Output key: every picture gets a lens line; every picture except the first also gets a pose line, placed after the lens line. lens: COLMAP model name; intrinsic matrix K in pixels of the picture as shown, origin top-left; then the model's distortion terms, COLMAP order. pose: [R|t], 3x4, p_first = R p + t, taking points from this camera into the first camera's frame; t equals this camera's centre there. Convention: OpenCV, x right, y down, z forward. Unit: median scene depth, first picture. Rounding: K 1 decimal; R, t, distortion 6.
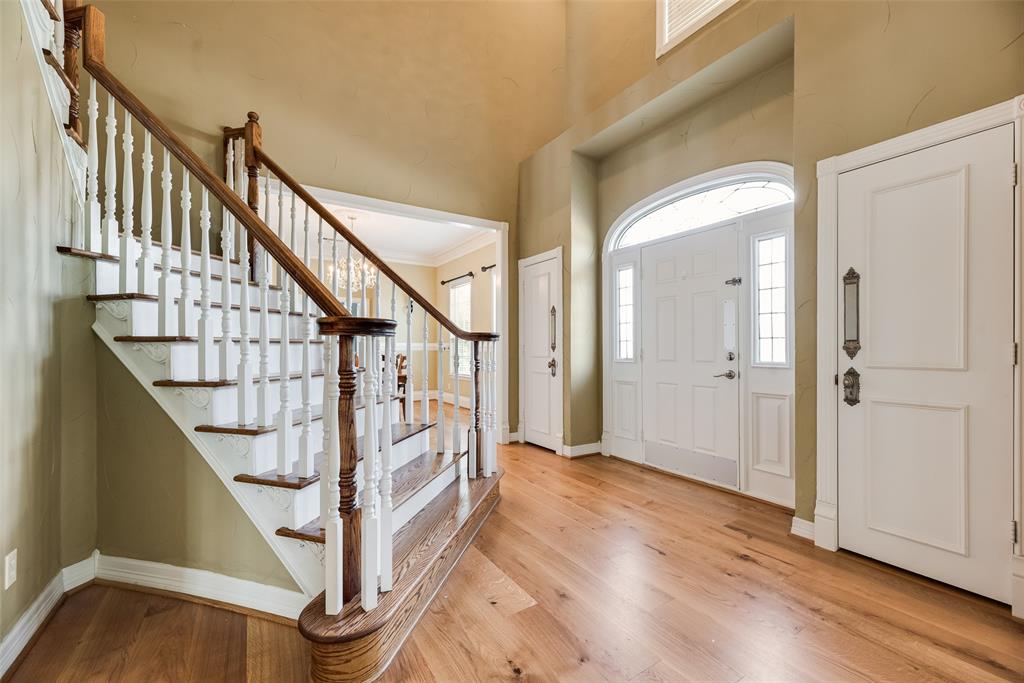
lens RADIAL K [[412.7, 0, 512.2], [0, 412.7, 345.2], [0, 0, 1]] dist [-0.000348, -0.000367]
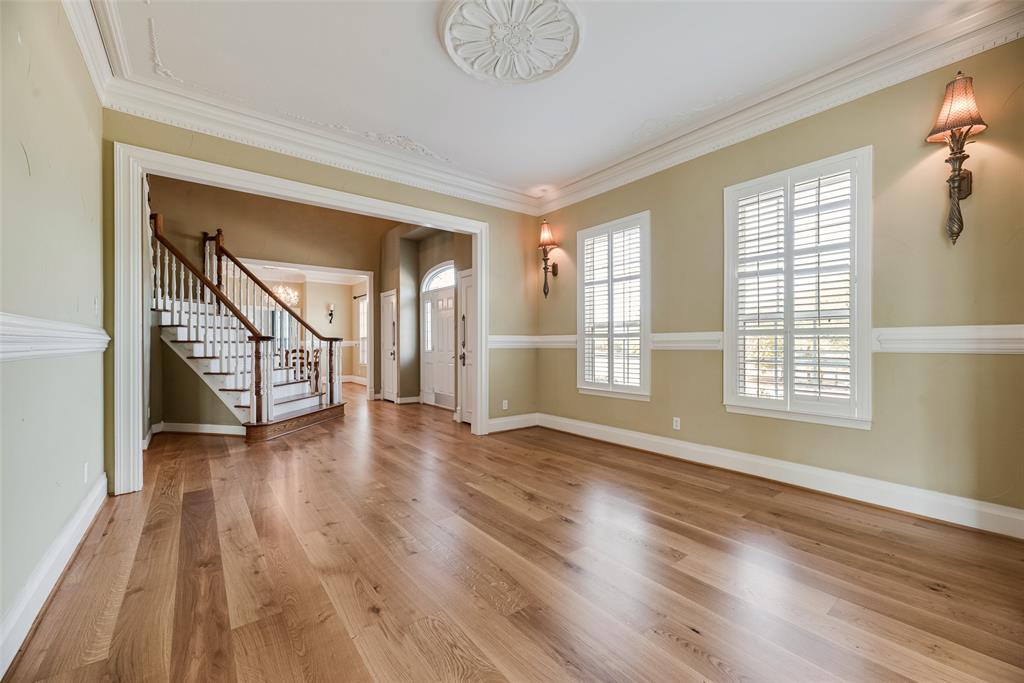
lens RADIAL K [[412.7, 0, 511.9], [0, 412.7, 341.5], [0, 0, 1]] dist [-0.000348, -0.000367]
pose [[0.995801, -0.000330, 0.091539, 0.857064], [0.000261, 1.000000, 0.000762, -0.014256], [-0.091539, -0.000735, 0.995801, -1.600385]]
